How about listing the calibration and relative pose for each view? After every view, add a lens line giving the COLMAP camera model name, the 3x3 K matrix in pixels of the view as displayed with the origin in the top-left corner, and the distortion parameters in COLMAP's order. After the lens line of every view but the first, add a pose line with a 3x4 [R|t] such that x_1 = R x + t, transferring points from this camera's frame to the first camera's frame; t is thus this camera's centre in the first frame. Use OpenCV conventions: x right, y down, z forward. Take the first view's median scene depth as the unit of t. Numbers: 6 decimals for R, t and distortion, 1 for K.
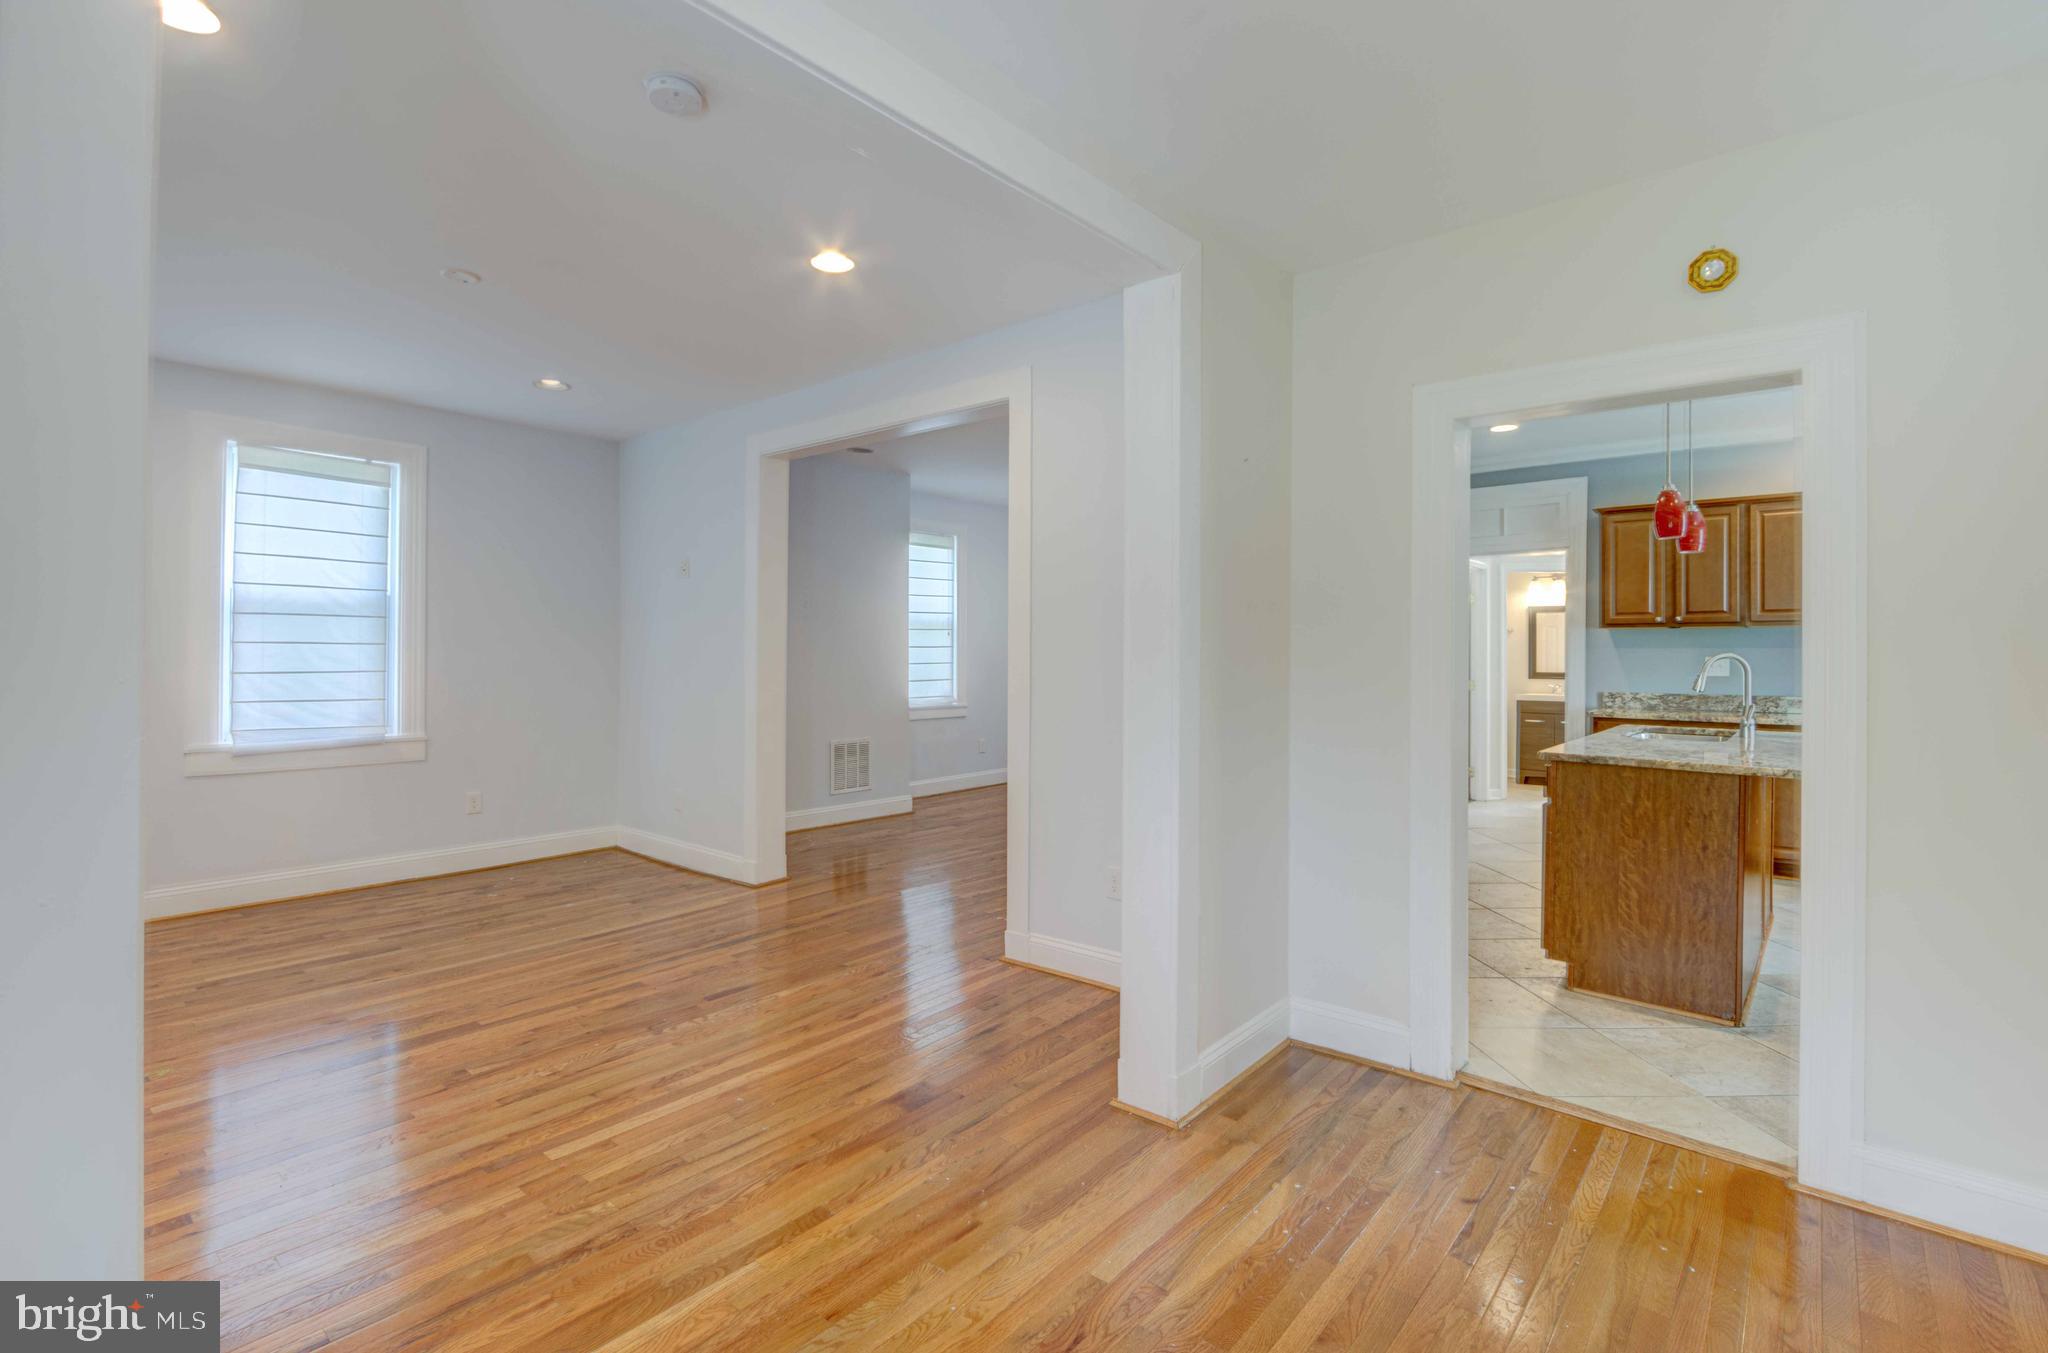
lens RADIAL K [[936.0, 0, 1024.0], [0, 936.0, 676.5], [0, 0, 1]] dist [0.001597, 0.000023]
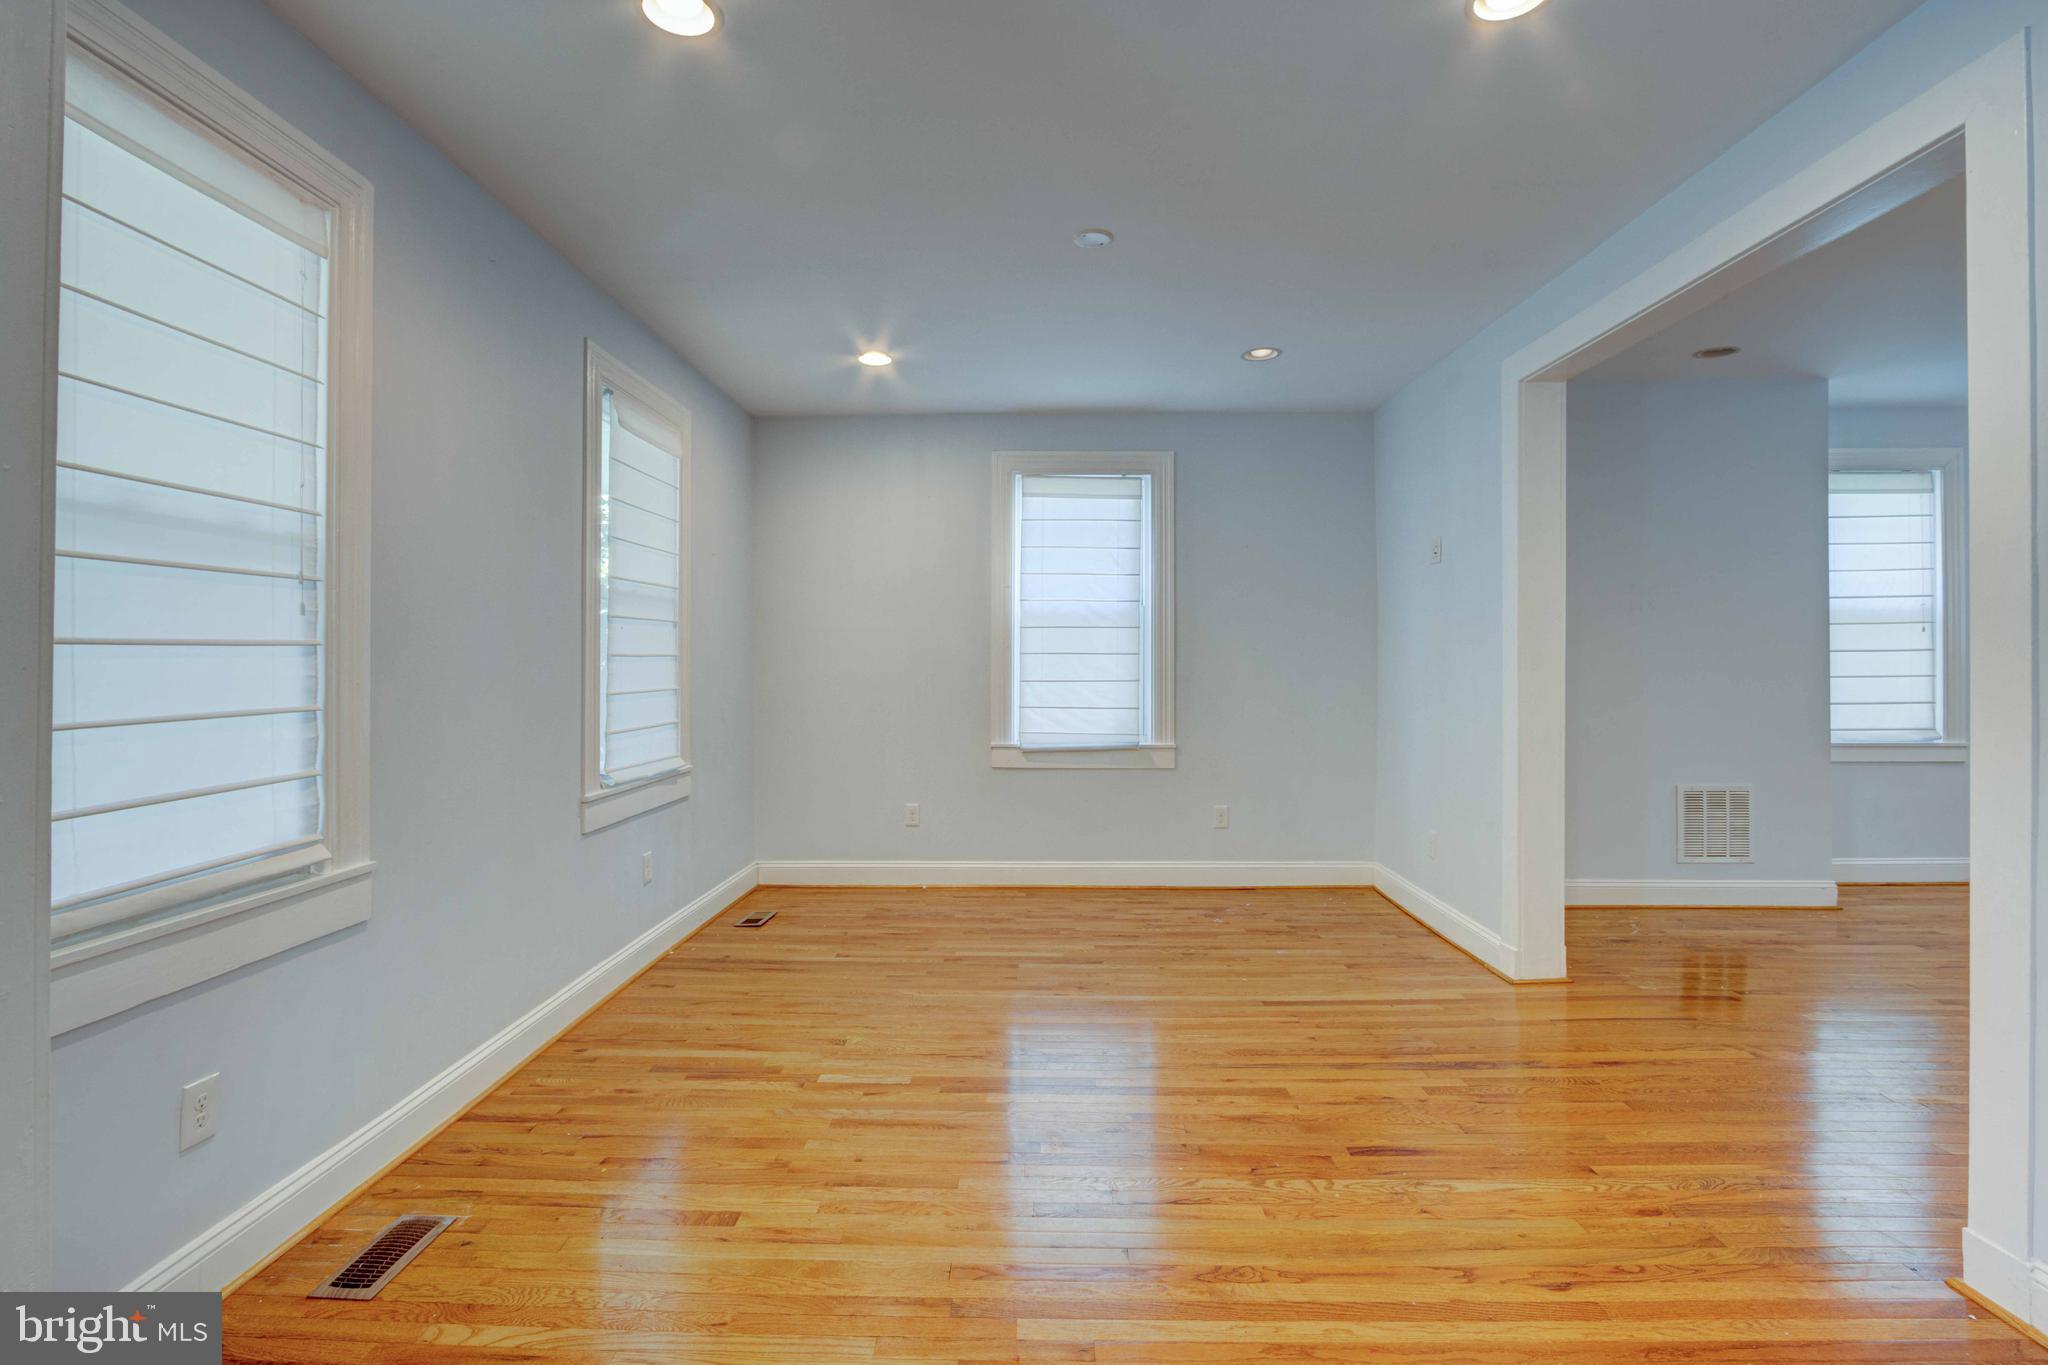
lens RADIAL K [[945.7, 0, 1008.0], [0, 945.7, 663.1], [0, 0, 1]] dist [-0.024416, 0.003694]
pose [[0.627394, -0.006424, -0.778676, 0.044480], [-0.015548, 0.999663, -0.020775, 0.000201], [0.778547, 0.025142, 0.627083, 0.340725]]
